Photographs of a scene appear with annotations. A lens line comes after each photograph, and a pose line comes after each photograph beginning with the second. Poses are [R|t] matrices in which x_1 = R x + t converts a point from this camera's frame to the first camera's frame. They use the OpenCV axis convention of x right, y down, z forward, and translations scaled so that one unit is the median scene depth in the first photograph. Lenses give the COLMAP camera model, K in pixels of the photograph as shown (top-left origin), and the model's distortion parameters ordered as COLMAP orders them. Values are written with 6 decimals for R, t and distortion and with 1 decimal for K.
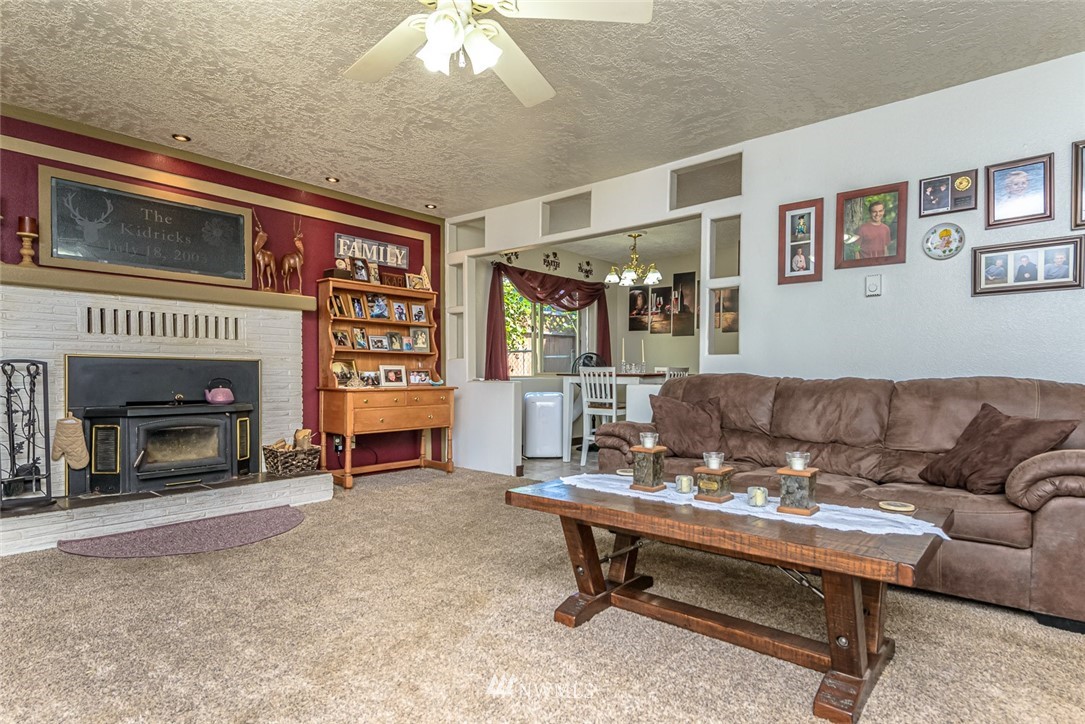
lens RADIAL K [[552.0, 0, 547.6], [0, 552.0, 393.5], [0, 0, 1]] dist [0.004534, 0.000429]
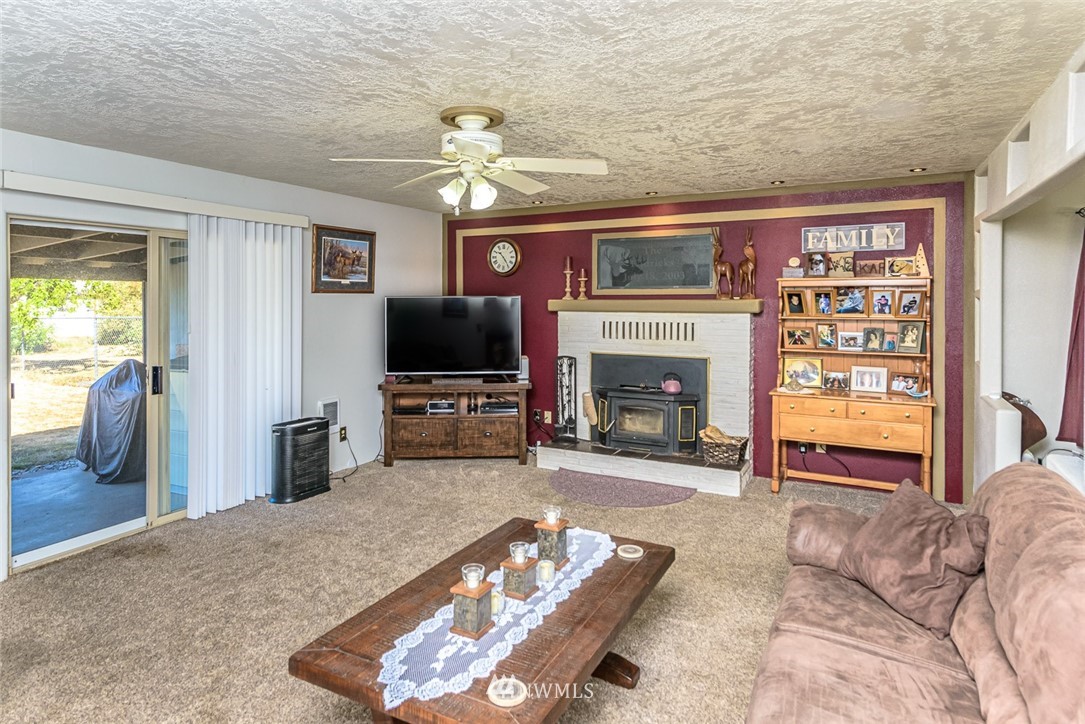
lens RADIAL K [[604.9, 0, 544.5], [0, 604.9, 332.5], [0, 0, 1]] dist [-0.000280, -0.000194]
pose [[0.242055, 0.045034, -0.969217, 0.584797], [-0.038552, 0.998580, 0.036770, -0.138787], [0.969496, 0.028465, 0.243447, 0.331193]]
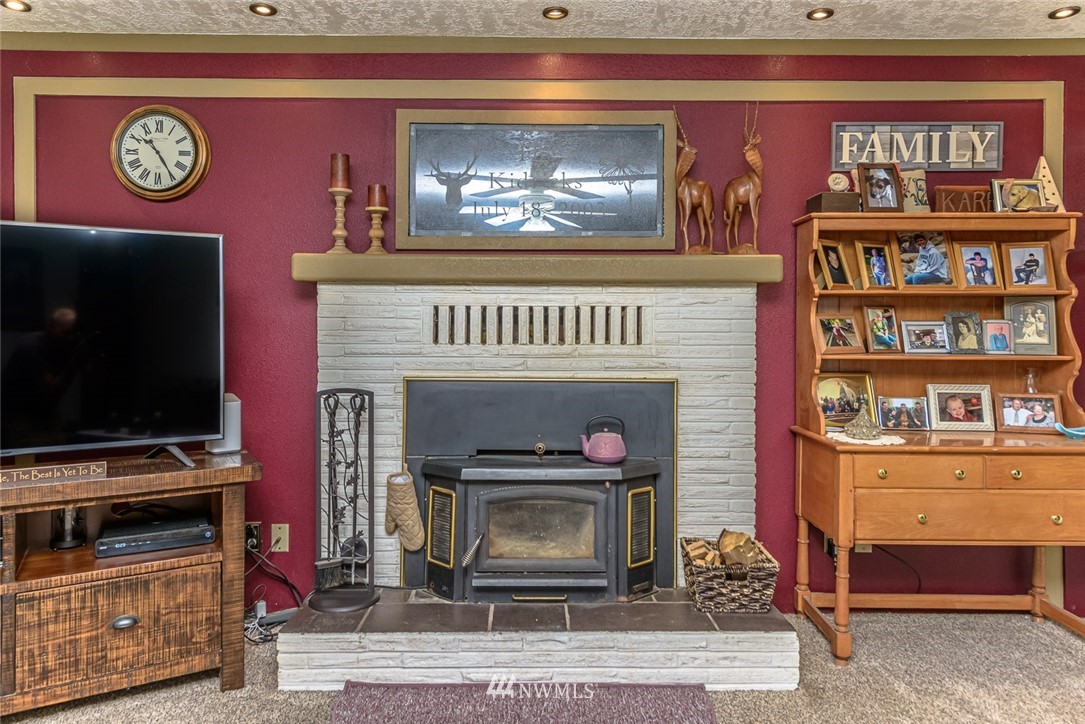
lens RADIAL K [[723.5, 0, 543.9], [0, 723.5, 334.6], [0, 0, 1]] dist [0.009604, -0.001529]
pose [[0.667748, -0.001748, -0.744385, -0.073111], [-0.027957, 0.999233, -0.027425, -0.077184], [0.743862, 0.039124, 0.667187, 0.398471]]
